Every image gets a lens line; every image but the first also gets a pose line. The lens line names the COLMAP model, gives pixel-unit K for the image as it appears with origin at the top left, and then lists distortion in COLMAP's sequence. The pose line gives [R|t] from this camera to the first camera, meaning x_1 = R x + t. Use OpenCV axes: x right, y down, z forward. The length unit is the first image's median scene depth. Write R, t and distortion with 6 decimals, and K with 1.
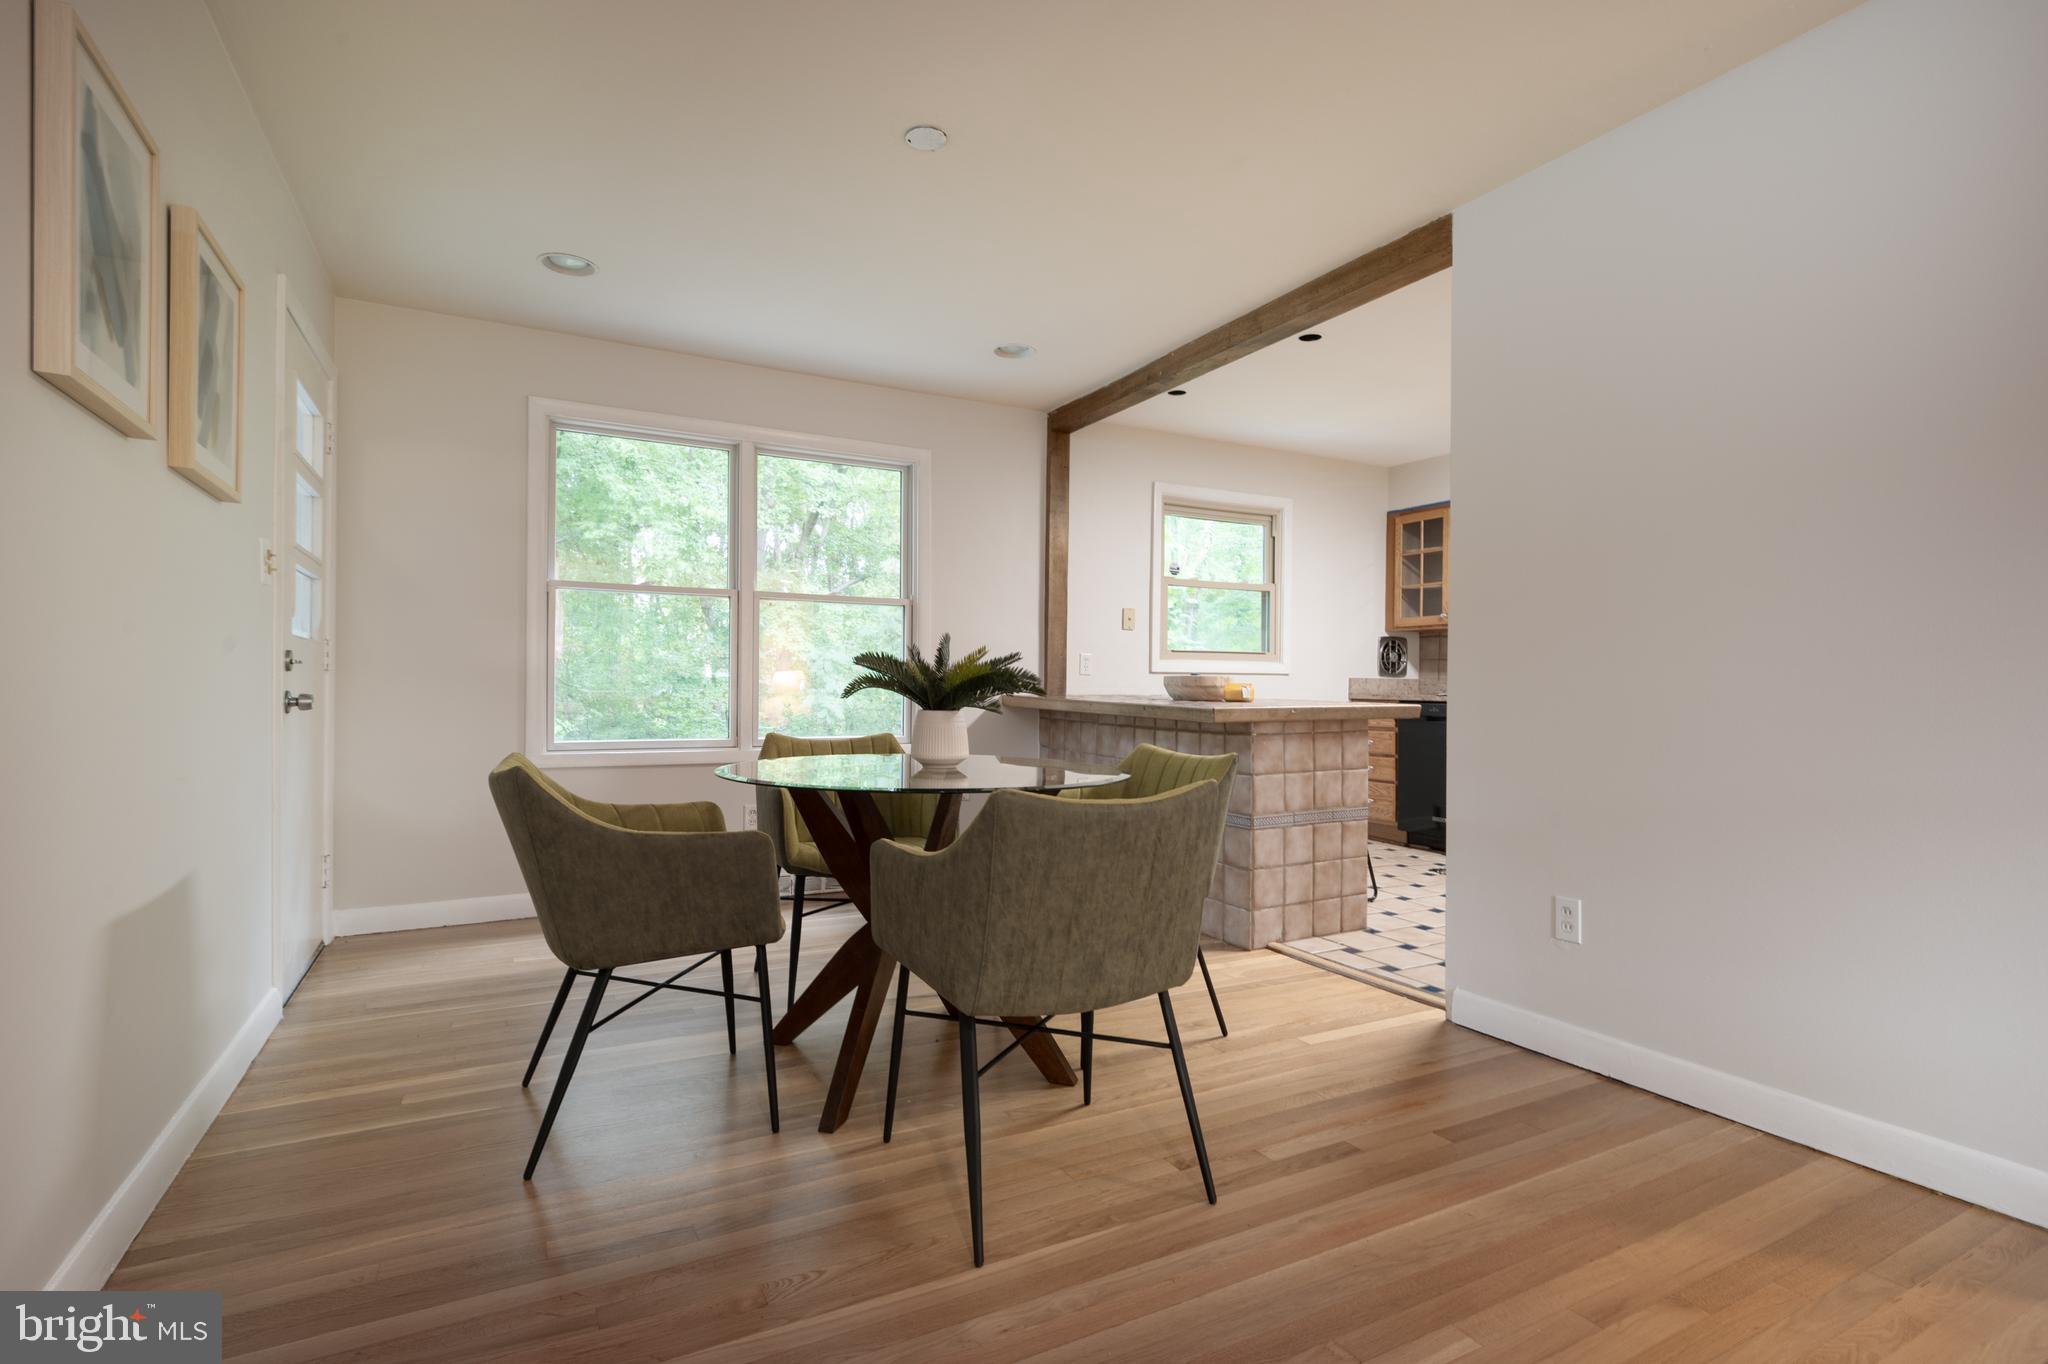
lens RADIAL K [[935.0, 0, 1035.7], [0, 935.0, 685.6], [0, 0, 1]] dist [0.003946, -0.000031]
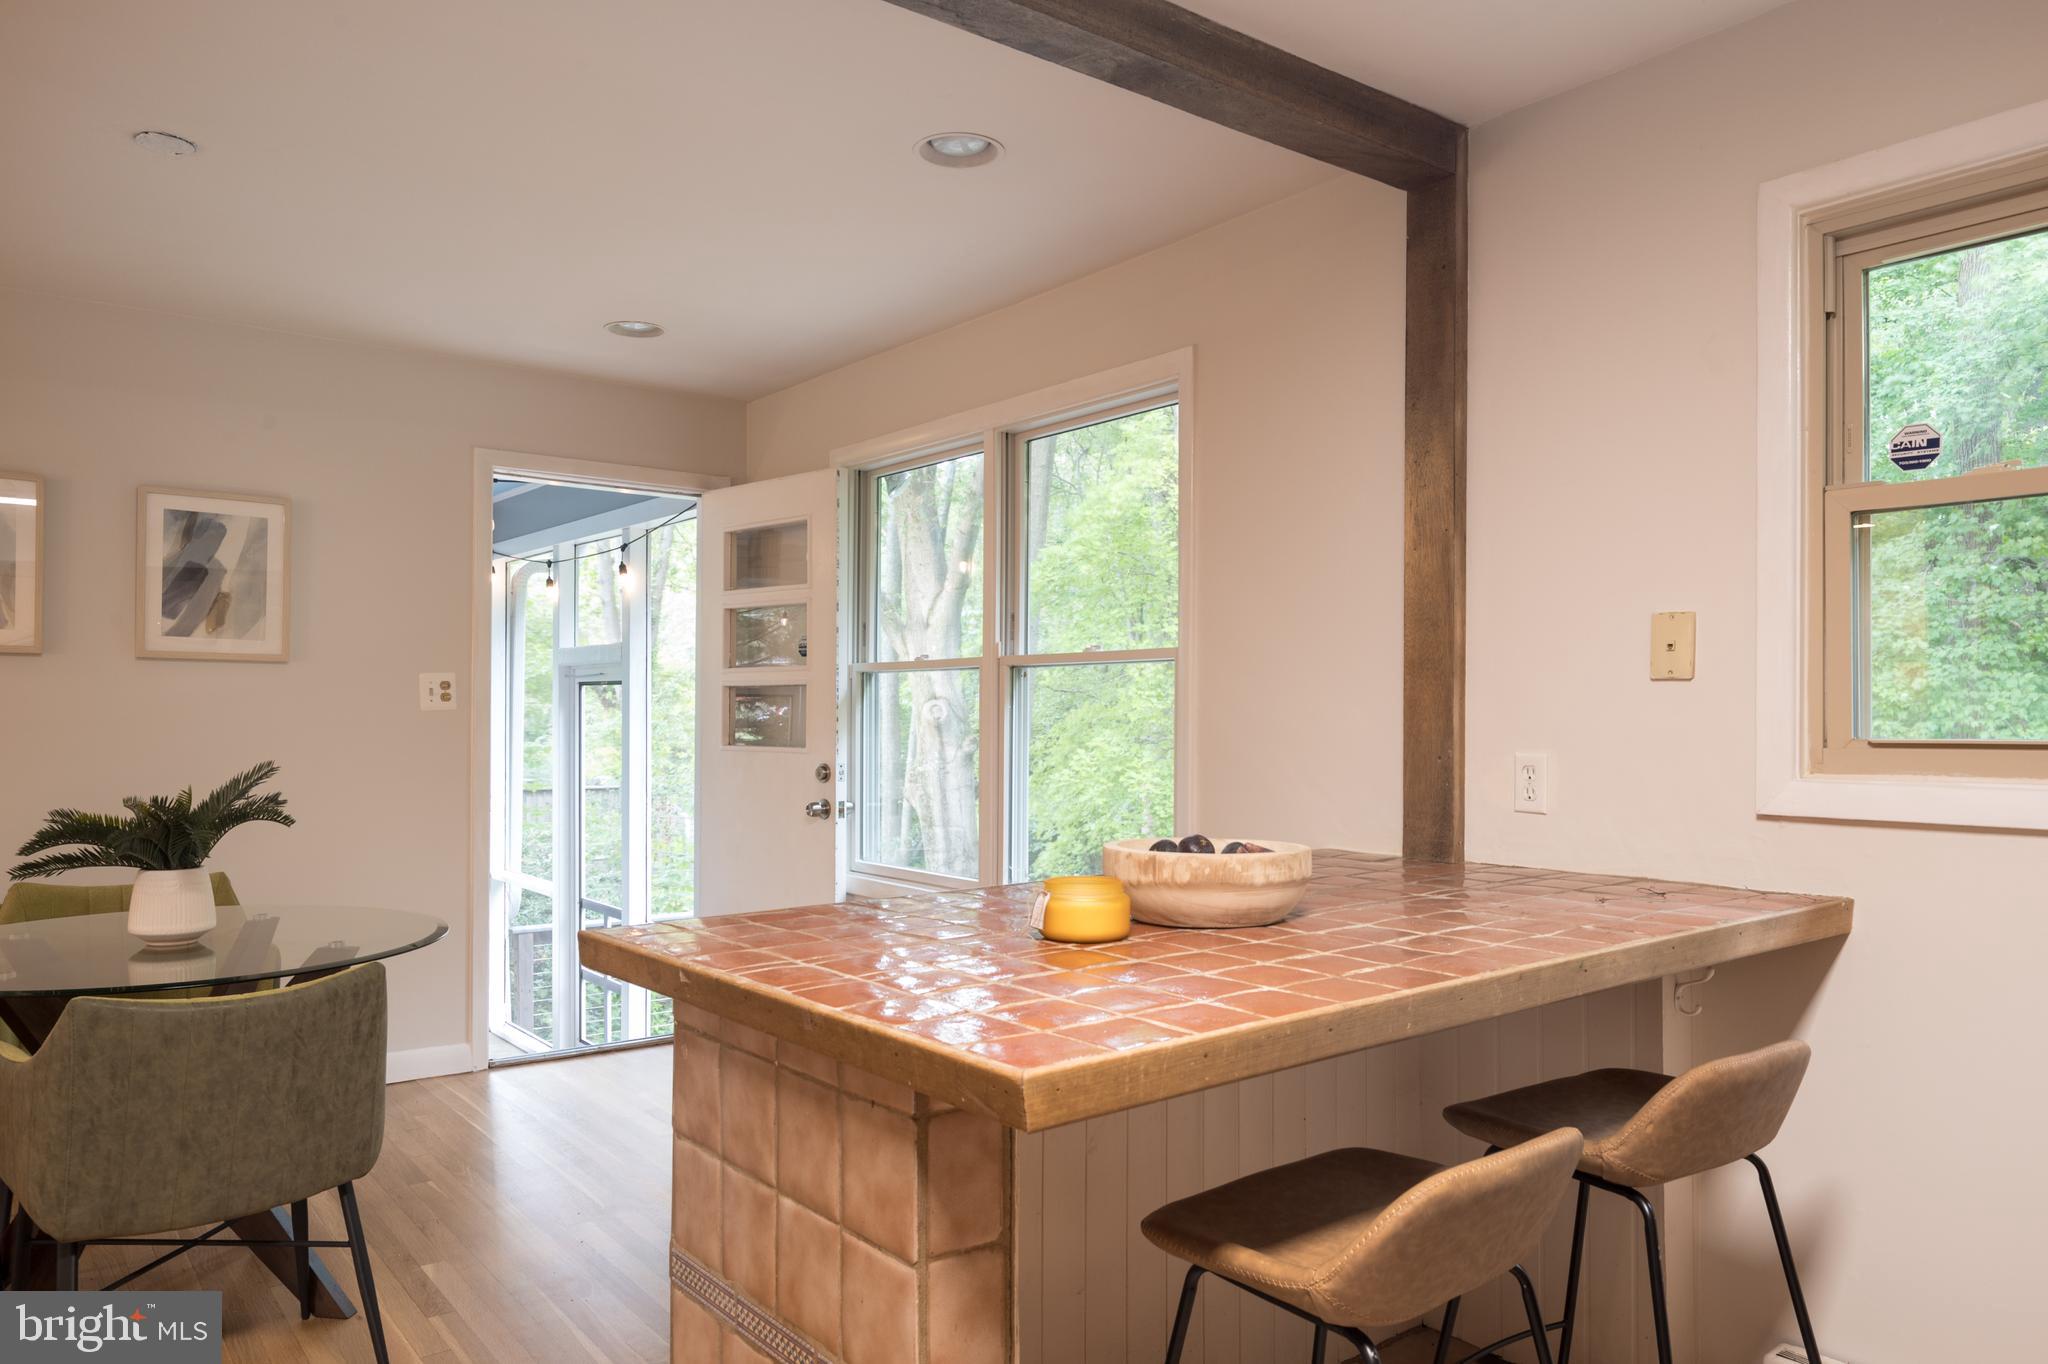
lens RADIAL K [[1380.0, 0, 1038.2], [0, 1380.0, 711.8], [0, 0, 1]] dist [0.003797, -0.003927]
pose [[0.184391, -0.009405, -0.982808, 0.776893], [-0.003043, 0.999944, -0.010140, -0.062989], [0.982848, 0.004860, 0.184352, 1.019005]]
